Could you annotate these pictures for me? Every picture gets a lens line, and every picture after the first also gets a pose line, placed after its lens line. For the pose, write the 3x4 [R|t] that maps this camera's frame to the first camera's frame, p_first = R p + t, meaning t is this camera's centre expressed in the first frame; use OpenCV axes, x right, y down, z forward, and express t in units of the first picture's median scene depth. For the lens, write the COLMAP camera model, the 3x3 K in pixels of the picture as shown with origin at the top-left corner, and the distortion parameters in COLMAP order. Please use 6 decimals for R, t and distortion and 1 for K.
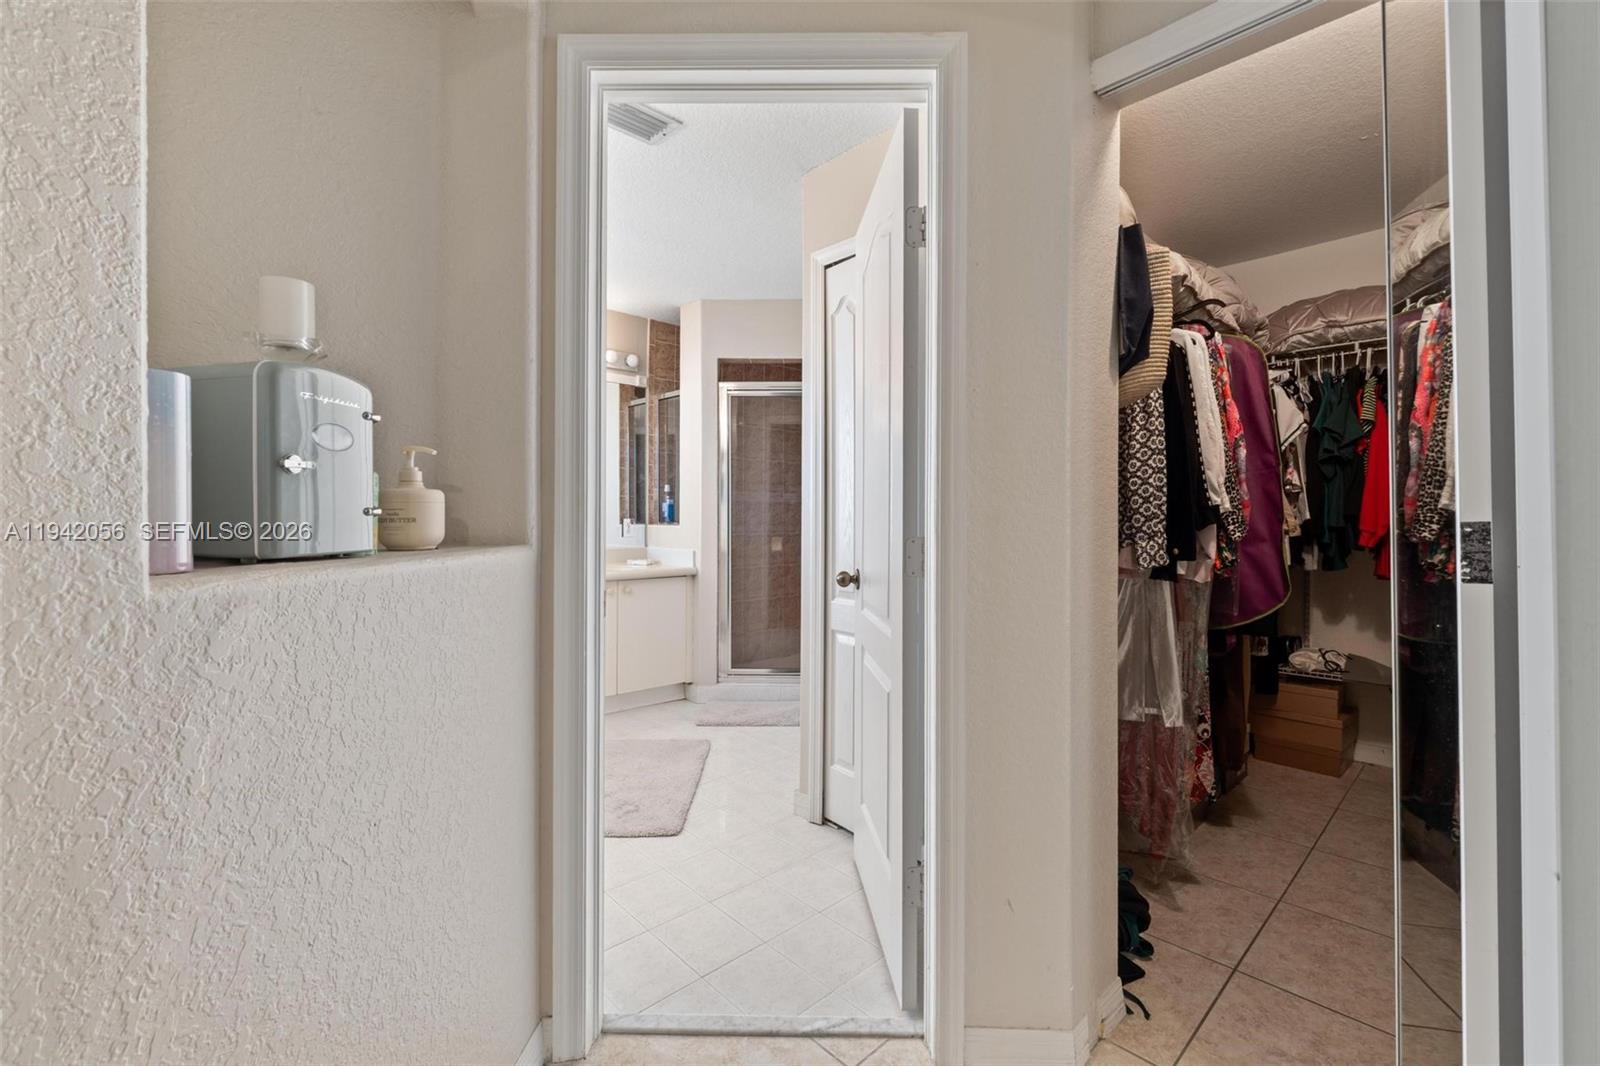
lens RADIAL K [[687.6, 0, 796.6], [0, 687.6, 521.4], [0, 0, 1]] dist [-0.005193, 0.000244]
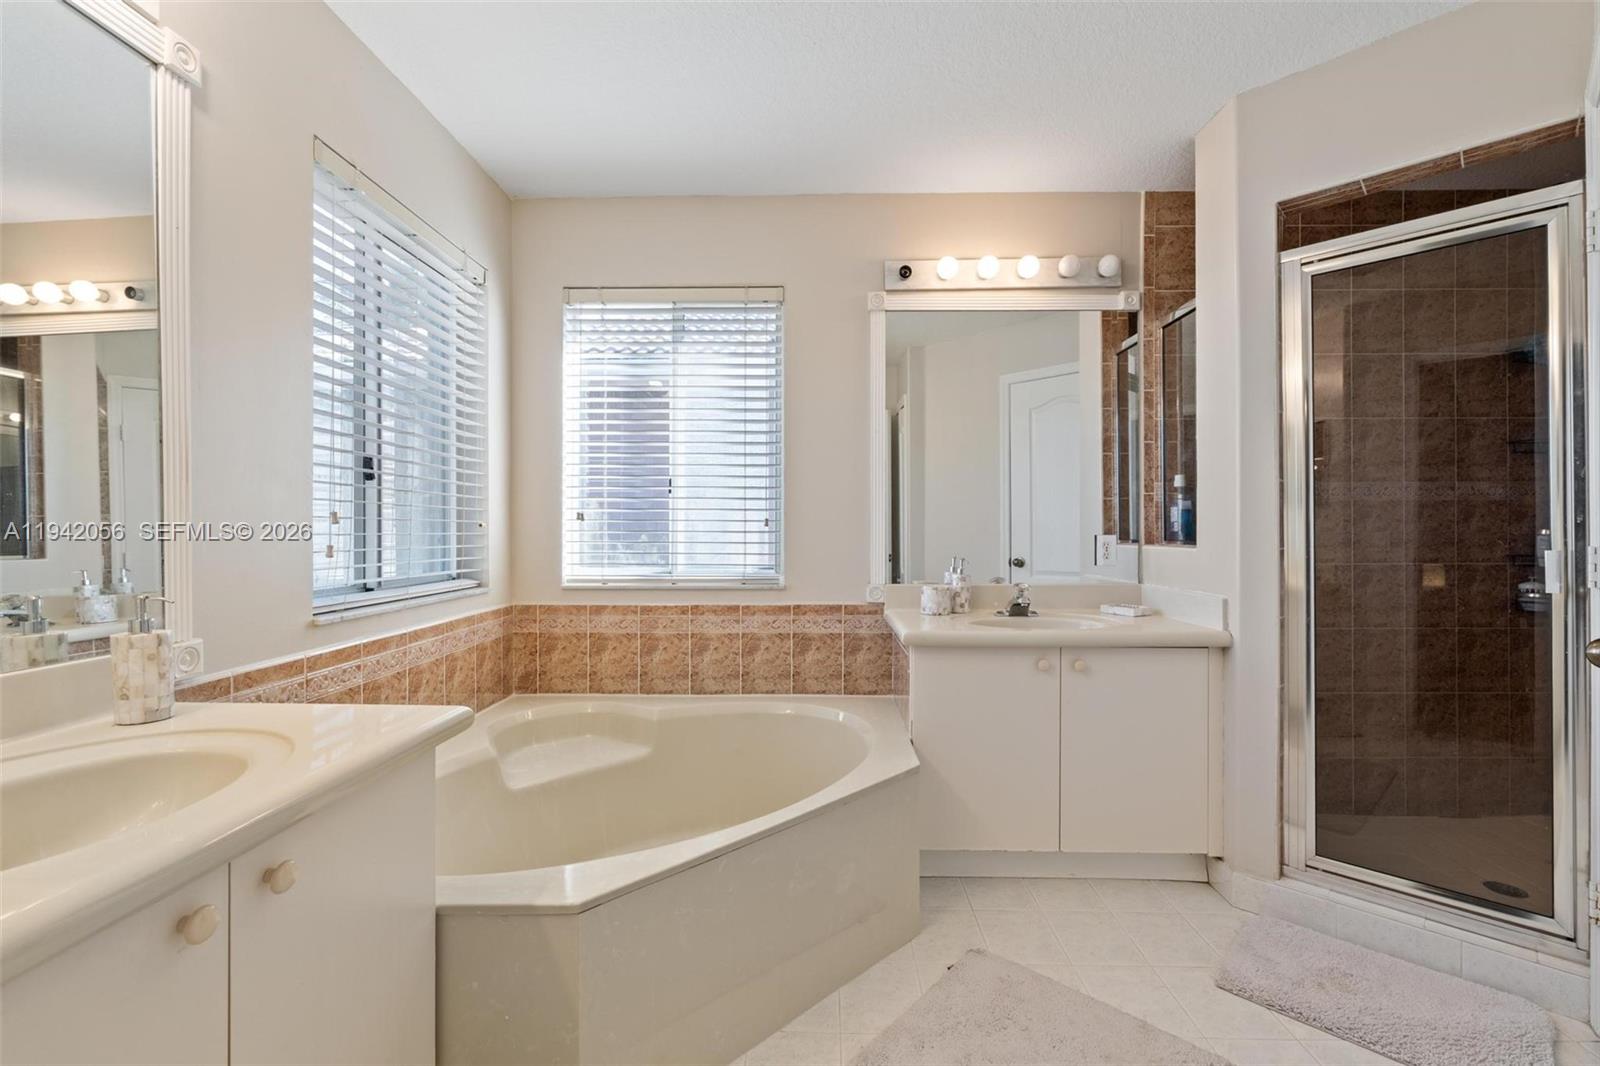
lens RADIAL K [[687.6, 0, 813.5], [0, 687.6, 531.3], [0, 0, 1]] dist [-0.005193, 0.000244]
pose [[0.727303, -0.004697, -0.686300, -0.020358], [0.001950, 0.999987, -0.004778, -0.004827], [0.686313, 0.002137, 0.727303, 0.386808]]
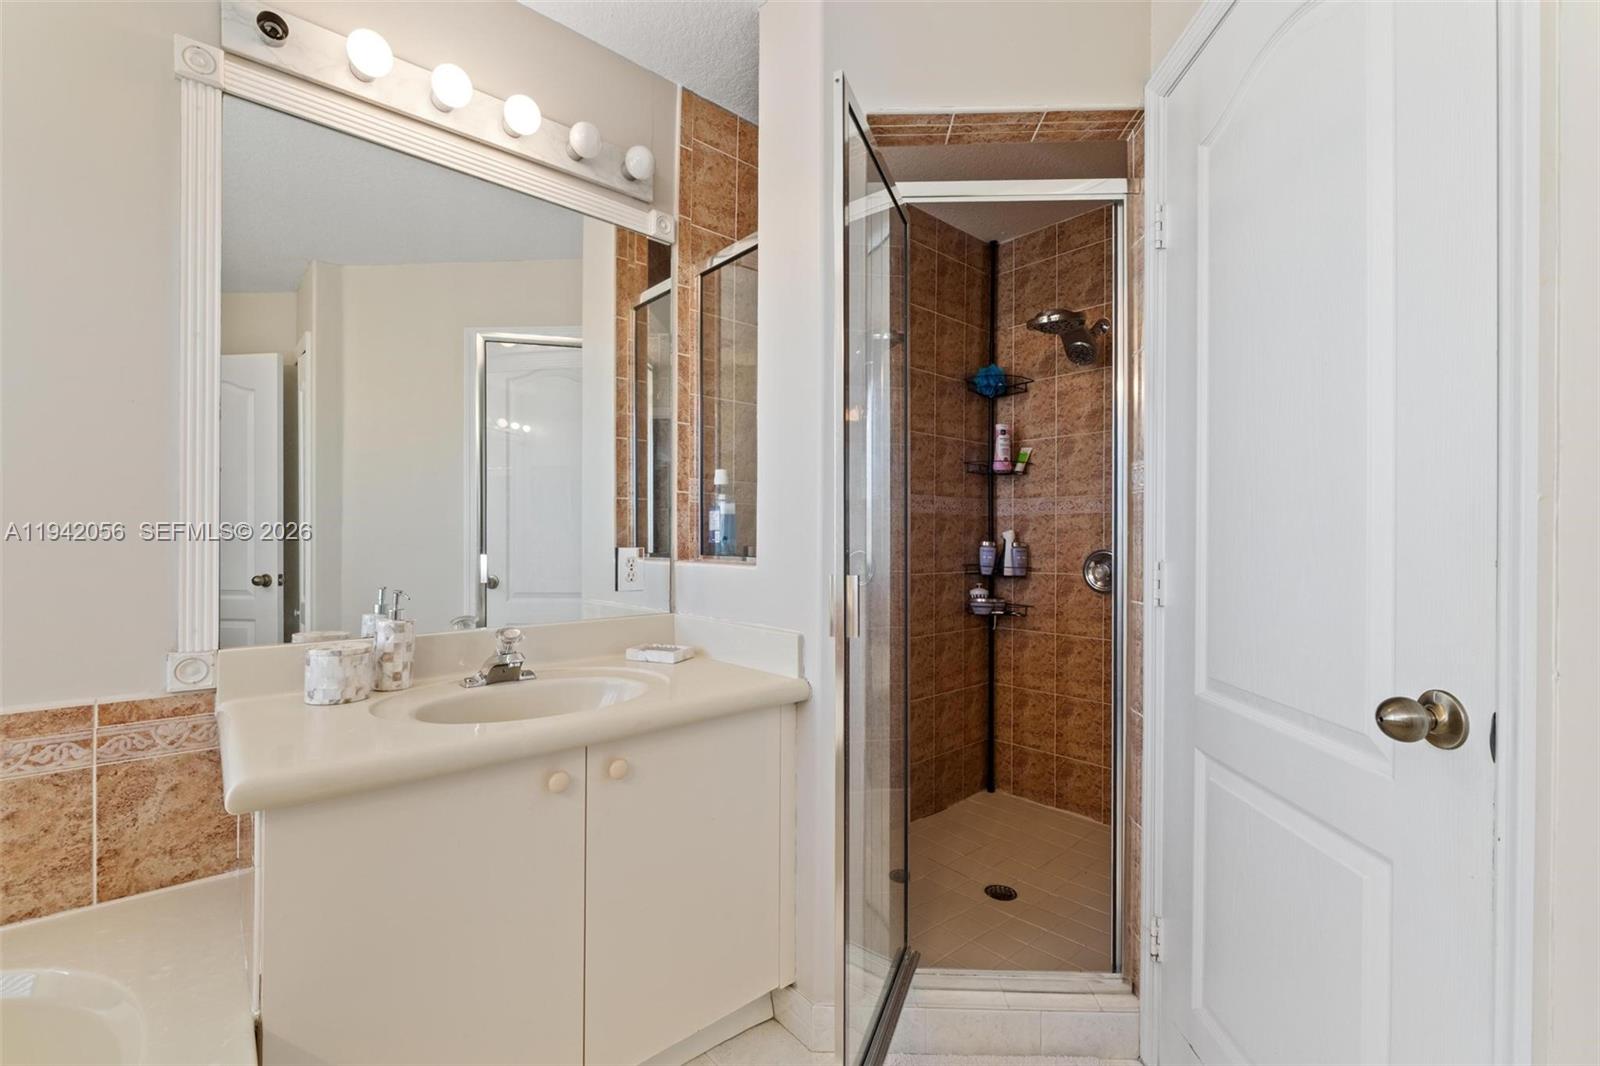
lens RADIAL K [[687.6, 0, 812.2], [0, 687.6, 540.9], [0, 0, 1]] dist [-0.005193, 0.000244]
pose [[0.999913, -0.000246, -0.013169, -0.125671], [0.000217, 0.999998, -0.002215, -0.007056], [0.013169, 0.002212, 0.999911, 0.570663]]
